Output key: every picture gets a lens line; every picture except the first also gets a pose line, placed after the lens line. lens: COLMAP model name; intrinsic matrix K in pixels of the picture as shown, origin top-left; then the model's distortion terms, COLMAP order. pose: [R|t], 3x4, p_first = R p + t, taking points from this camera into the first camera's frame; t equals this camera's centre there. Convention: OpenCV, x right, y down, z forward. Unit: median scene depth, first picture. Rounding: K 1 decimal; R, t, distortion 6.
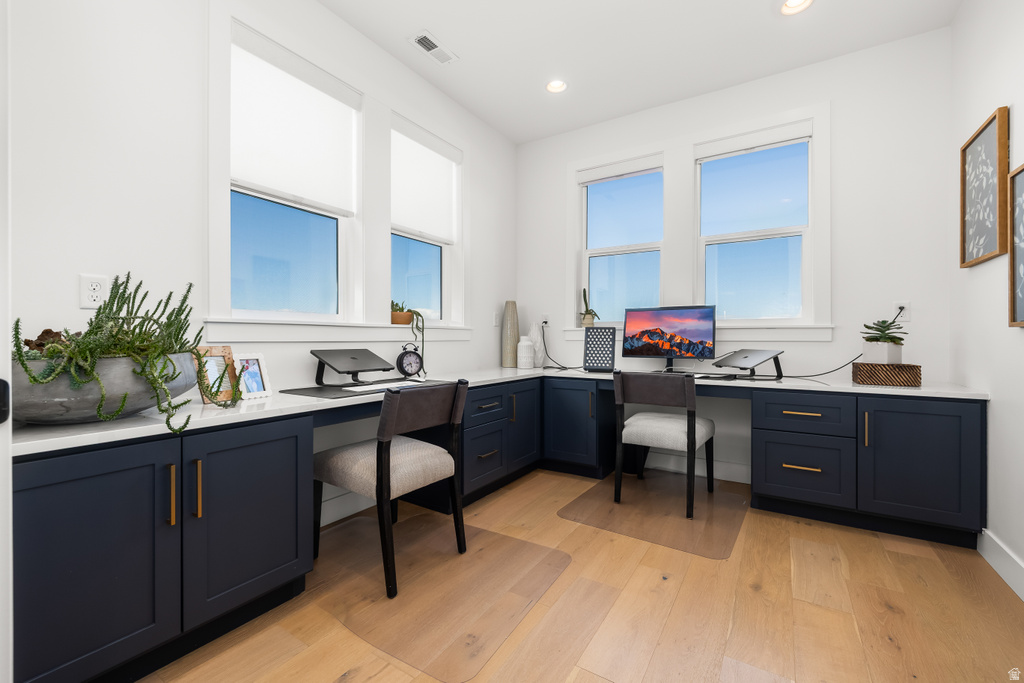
lens RADIAL K [[433.9, 0, 514.0], [0, 433.9, 343.0], [0, 0, 1]] dist [0.002386, 0.000357]
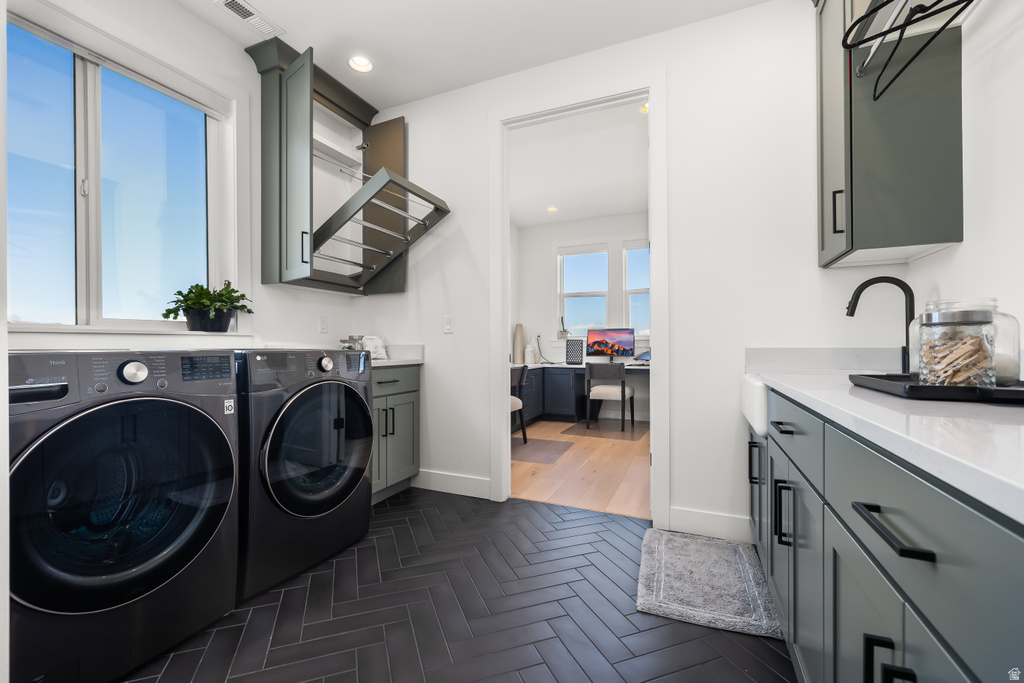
lens RADIAL K [[433.9, 0, 510.2], [0, 433.9, 343.5], [0, 0, 1]] dist [0.002386, 0.000357]
pose [[0.992386, 0.002230, 0.123149, -0.292009], [0.000211, 0.999804, -0.019803, 0.014414], [-0.123169, 0.019678, 0.992191, -0.760151]]
